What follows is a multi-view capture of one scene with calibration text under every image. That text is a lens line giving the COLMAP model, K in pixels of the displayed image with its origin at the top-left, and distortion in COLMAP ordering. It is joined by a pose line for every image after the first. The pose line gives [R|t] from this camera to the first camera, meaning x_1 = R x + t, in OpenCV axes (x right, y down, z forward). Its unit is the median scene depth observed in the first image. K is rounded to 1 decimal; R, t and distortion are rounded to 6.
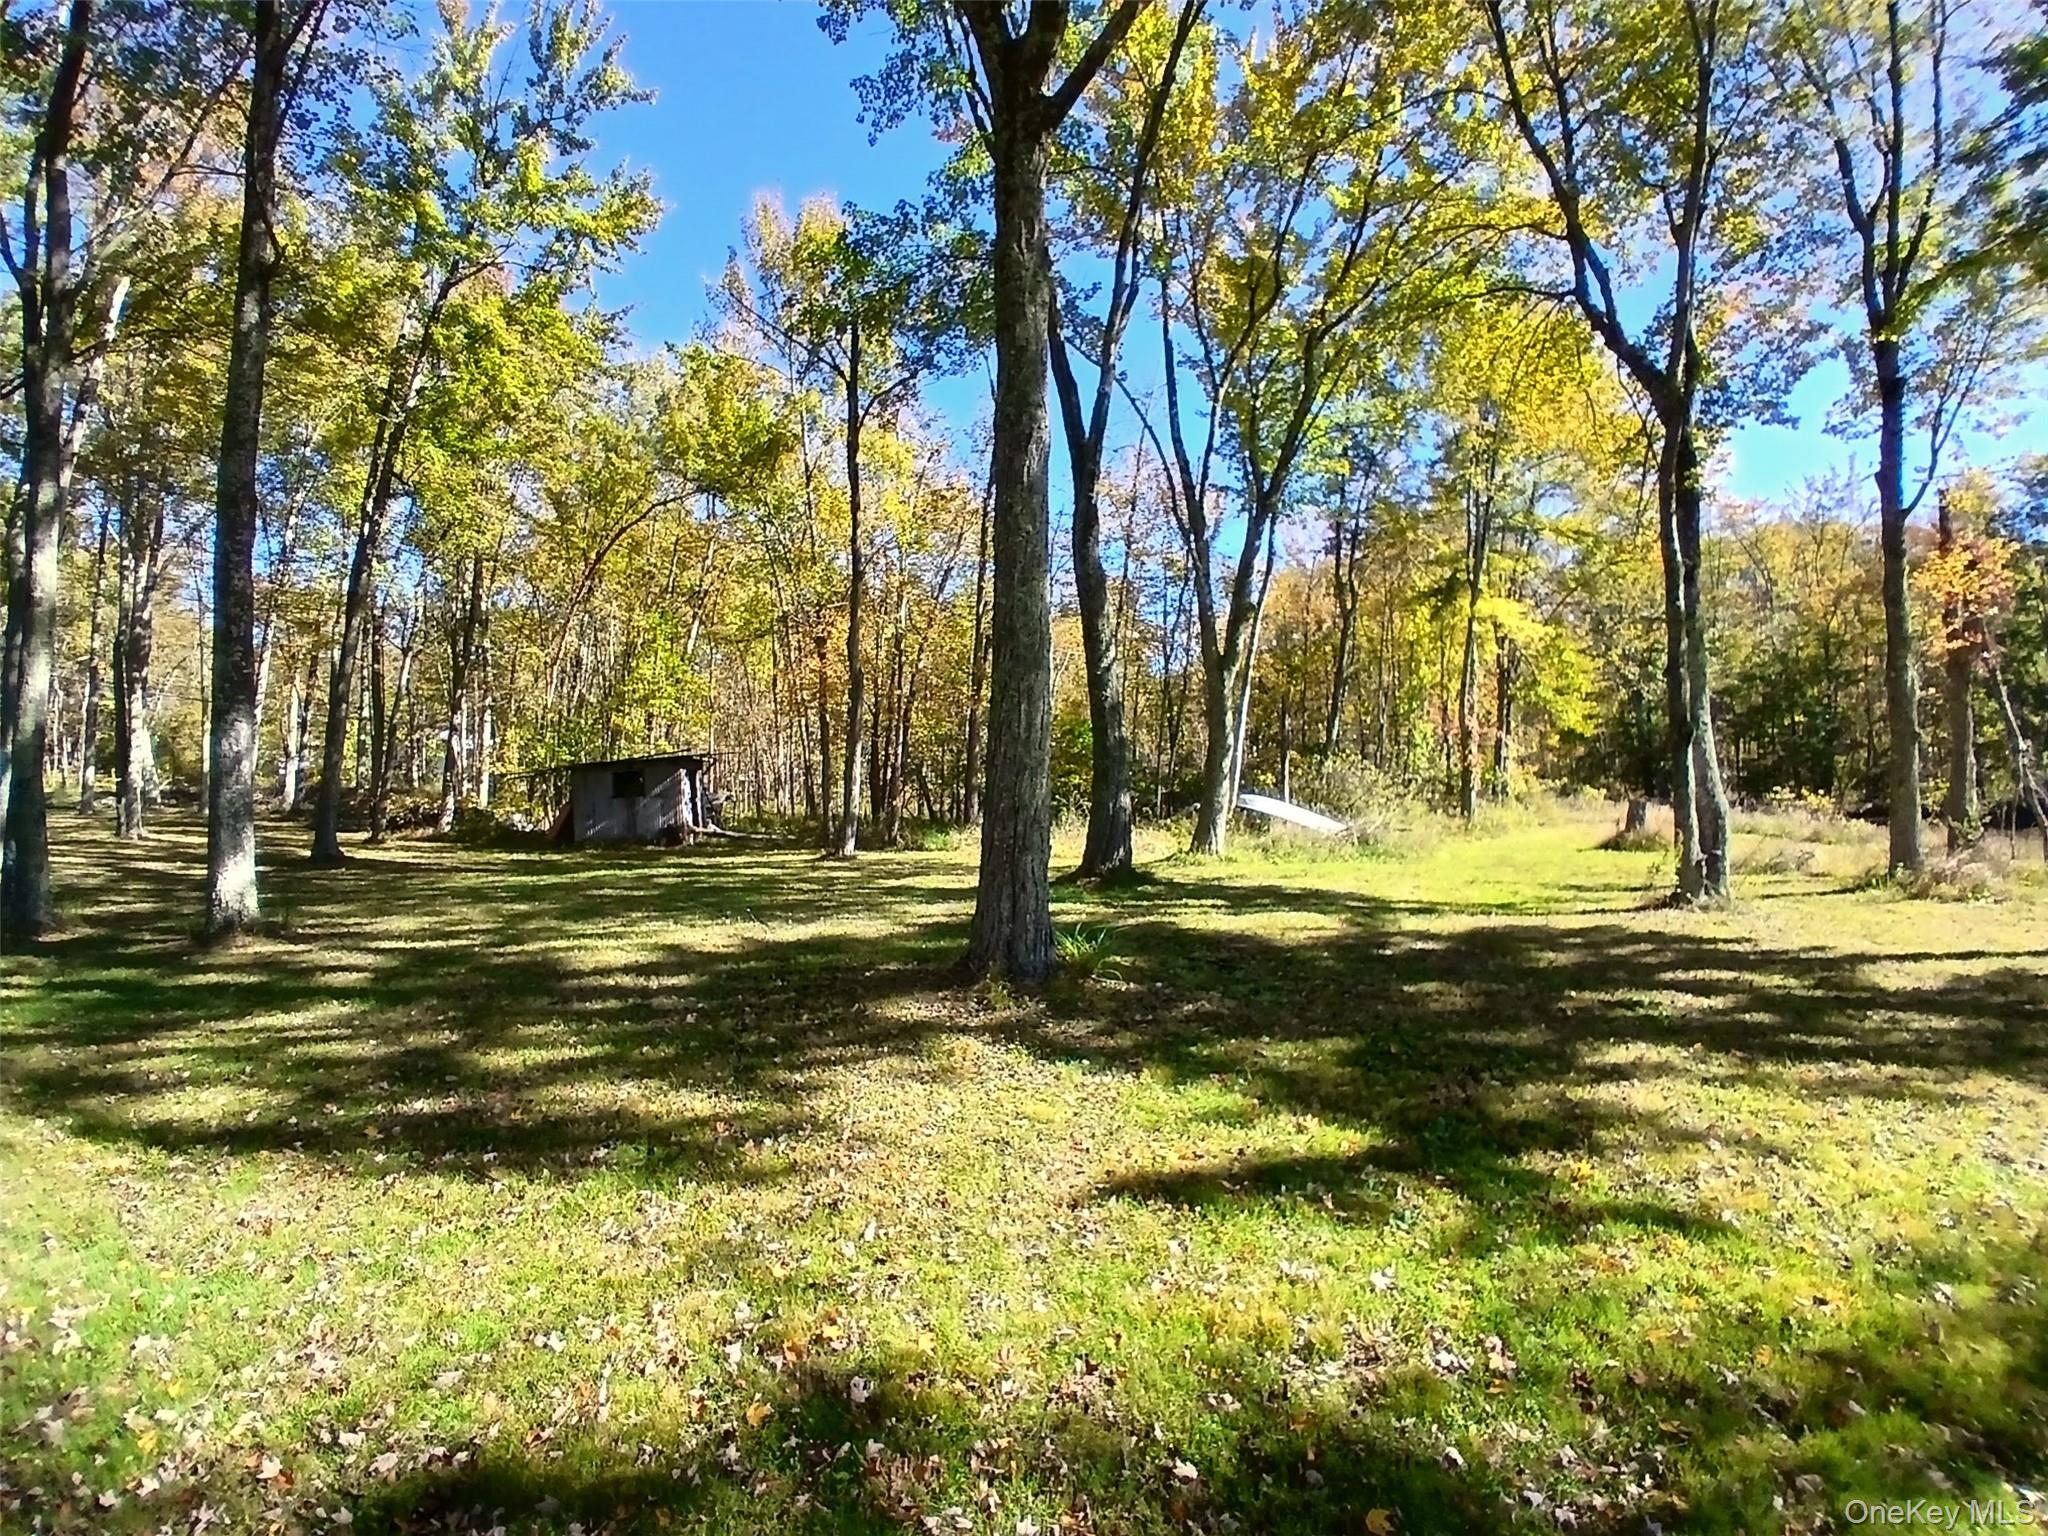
lens RADIAL K [[1010.1, 0, 1014.6], [0, 1010.1, 779.0], [0, 0, 1]] dist [-0.001919, -0.040986]
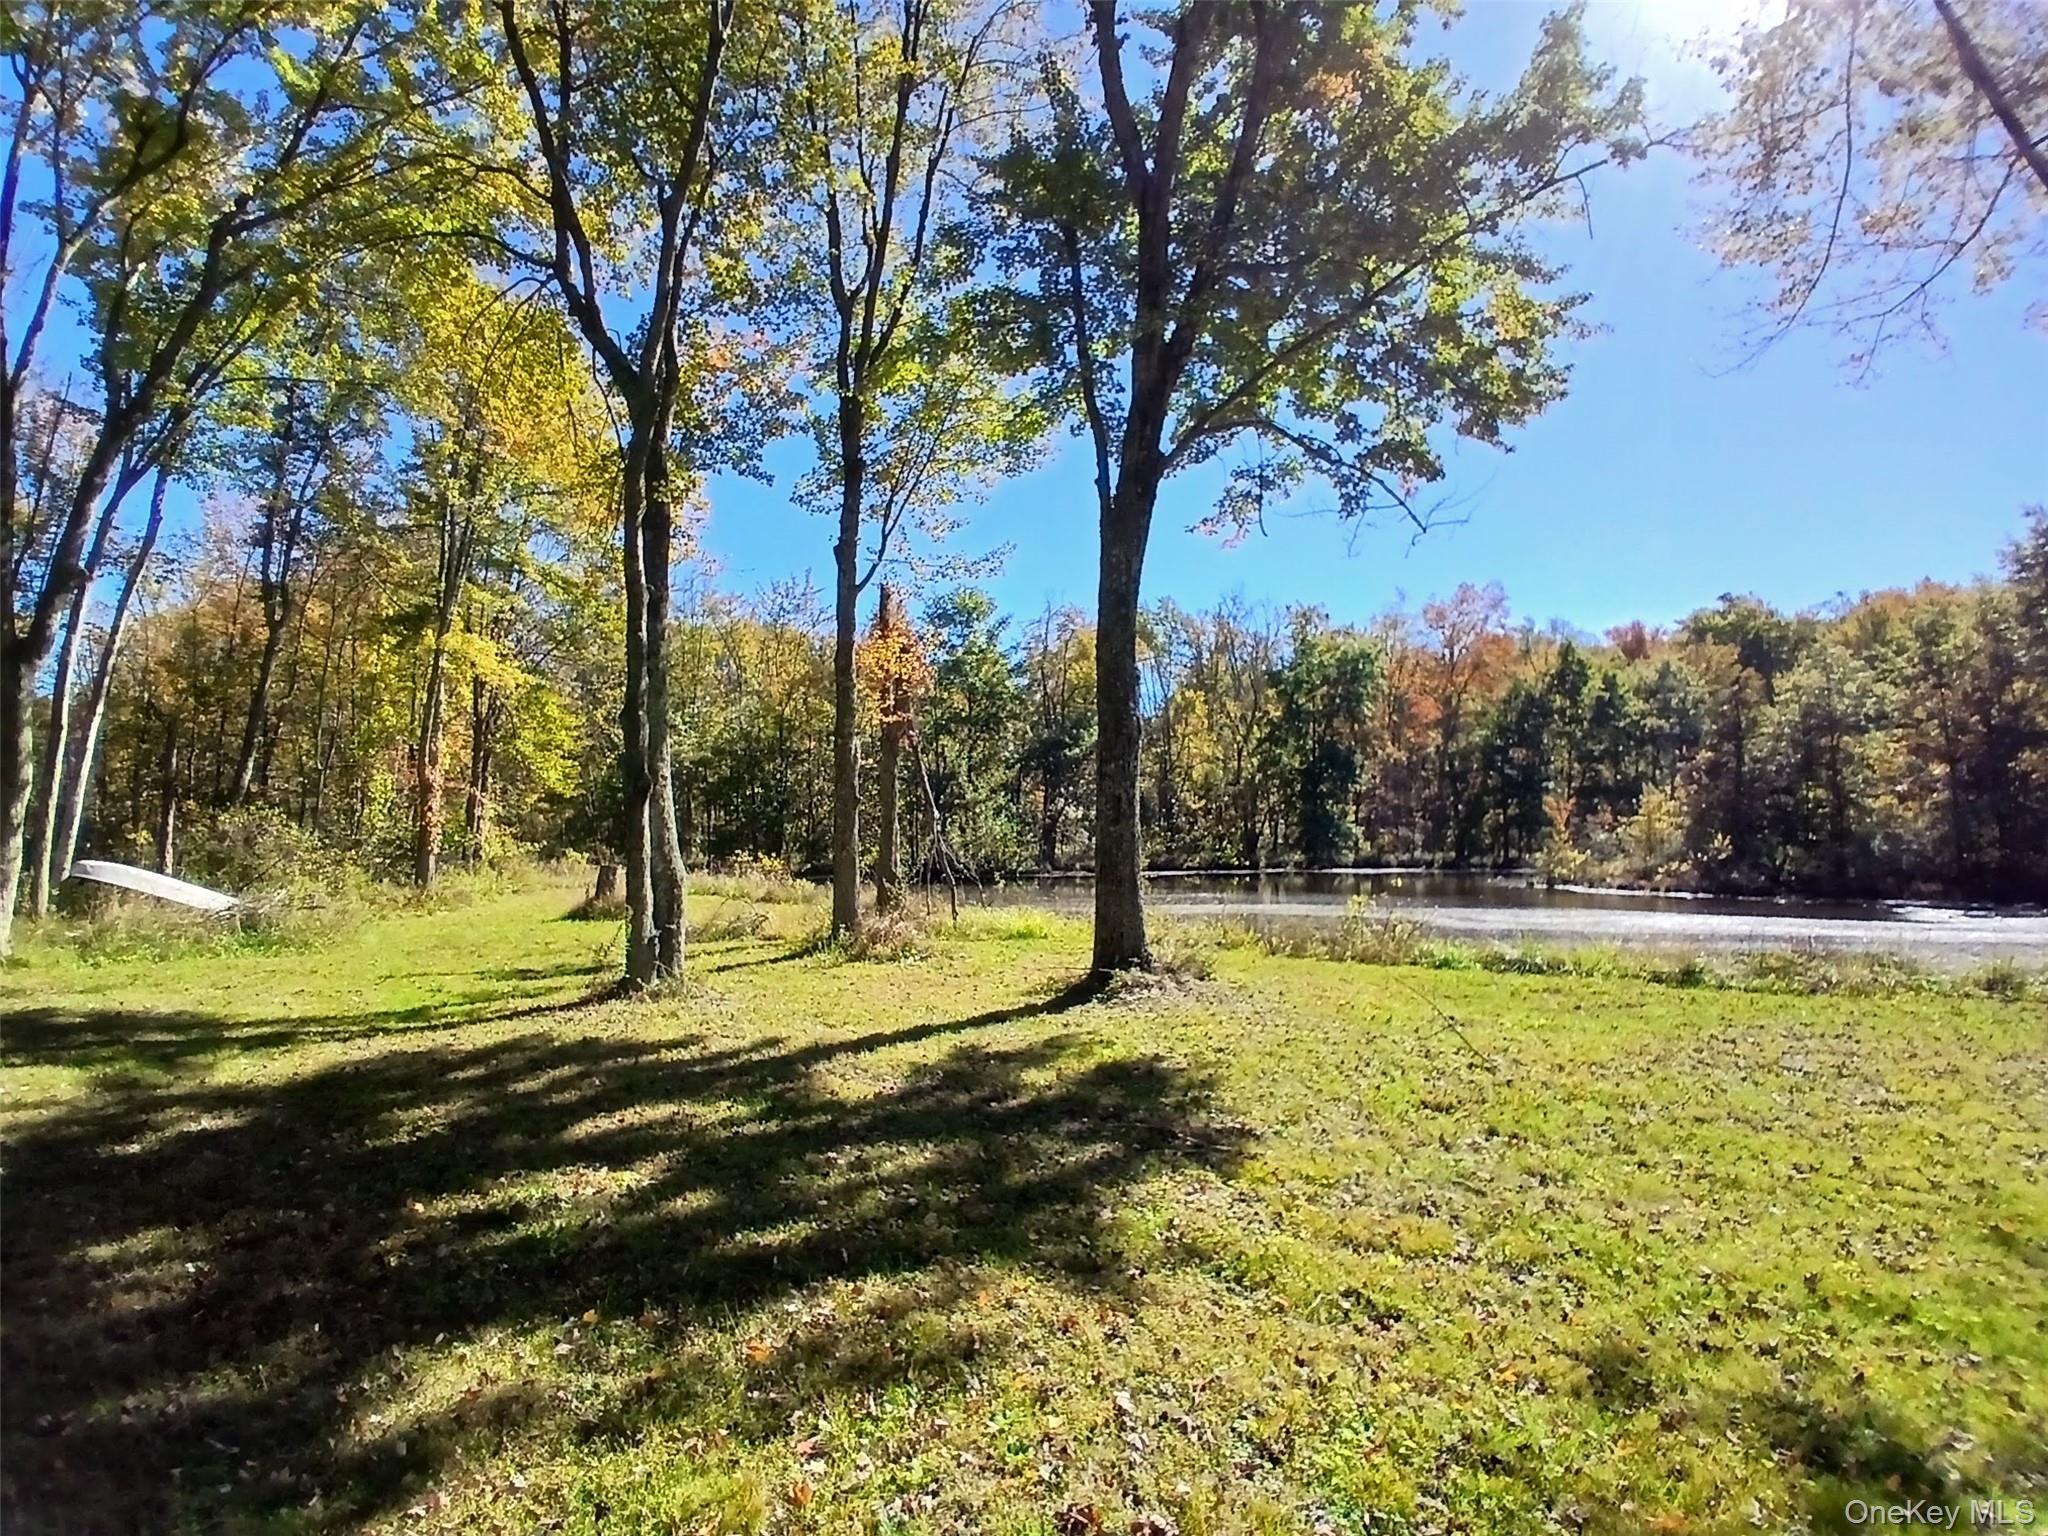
lens RADIAL K [[1022.8, 0, 1031.1], [0, 1022.8, 768.2], [0, 0, 1]] dist [0.026908, -0.053551]
pose [[0.598200, 0.064033, 0.798784, 0.151261], [-0.006460, 0.997155, -0.075097, 0.001442], [-0.801321, 0.039763, 0.596912, 0.190178]]
